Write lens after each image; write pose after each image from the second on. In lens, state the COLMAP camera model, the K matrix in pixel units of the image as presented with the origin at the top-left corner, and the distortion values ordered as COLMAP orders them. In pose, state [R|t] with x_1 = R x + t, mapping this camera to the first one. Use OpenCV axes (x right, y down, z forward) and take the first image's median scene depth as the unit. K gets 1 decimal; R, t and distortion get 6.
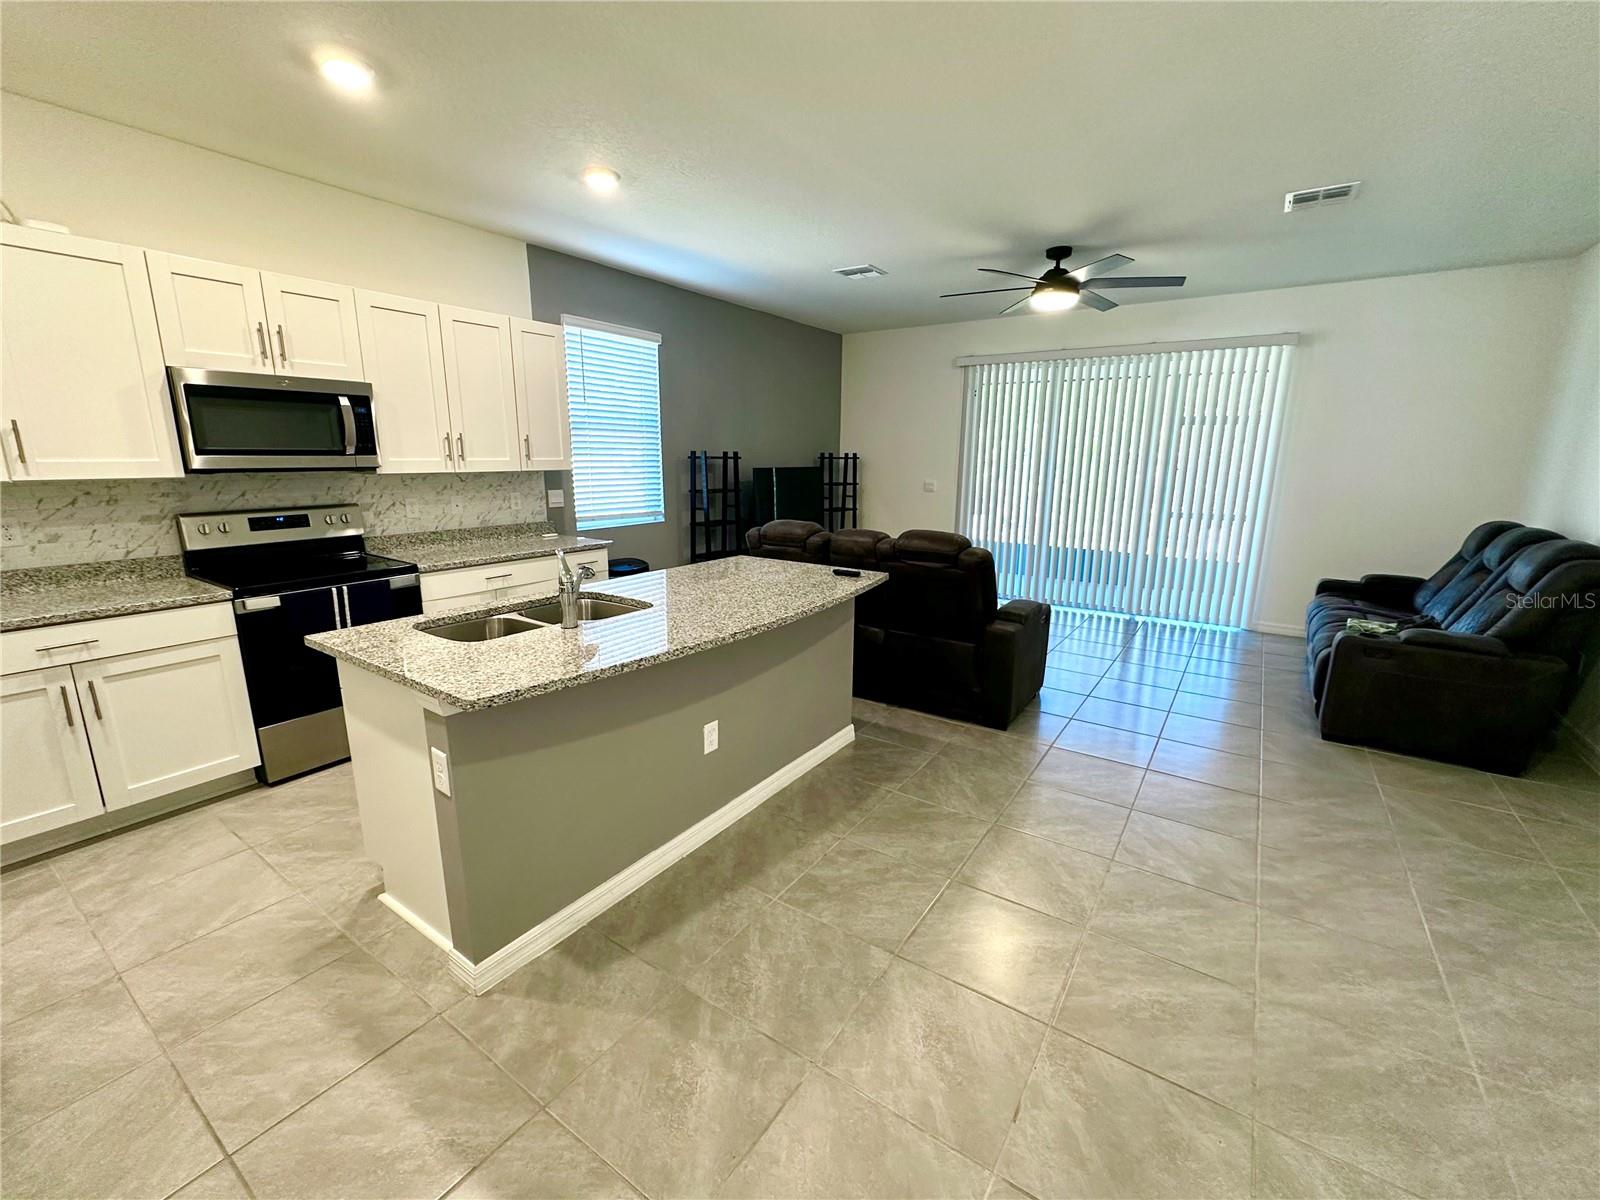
lens RADIAL K [[639.6, 0, 800.0], [0, 639.6, 600.0], [0, 0, 1]] dist [-0.000225, 0.000114]
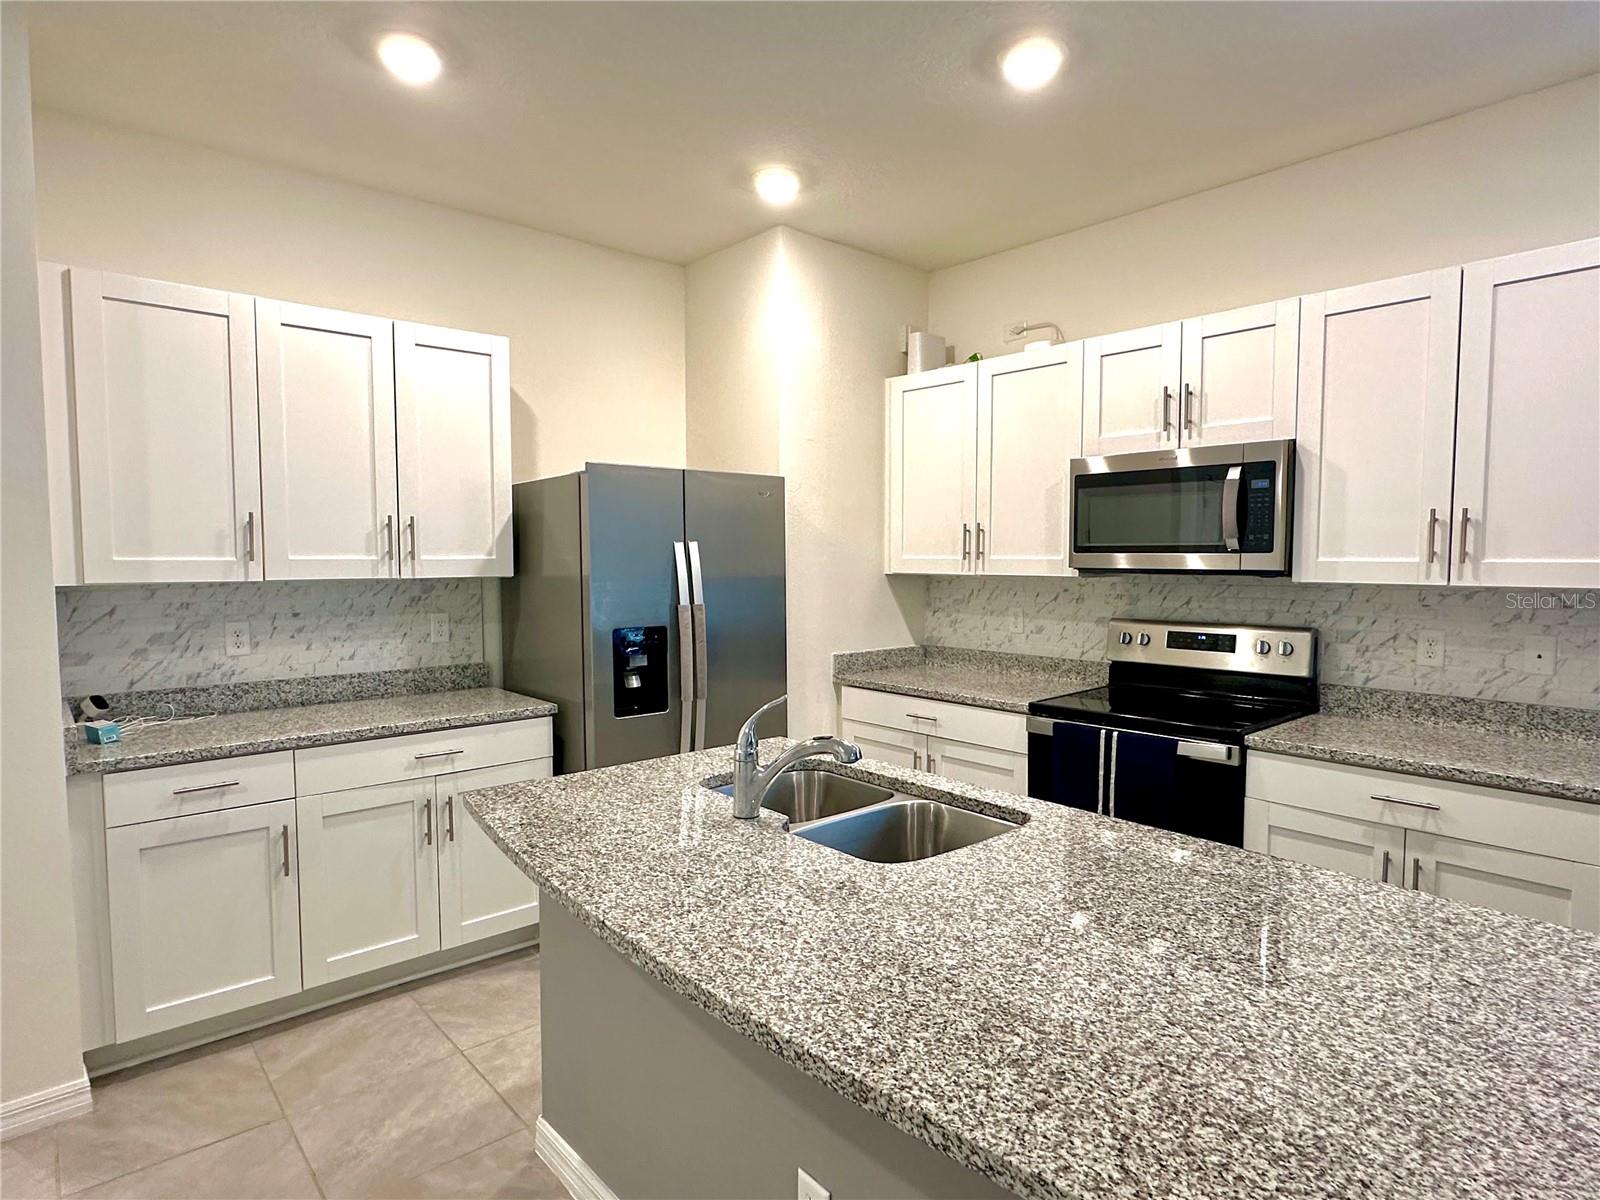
lens RADIAL K [[912.2, 0, 800.0], [0, 912.2, 600.0], [0, 0, 1]] dist [0.000233, -0.000162]
pose [[-0.248523, 0.046246, -0.967521, 0.345753], [-0.214792, 0.971360, 0.101603, -0.188668], [0.944511, 0.233067, -0.231472, 0.853461]]
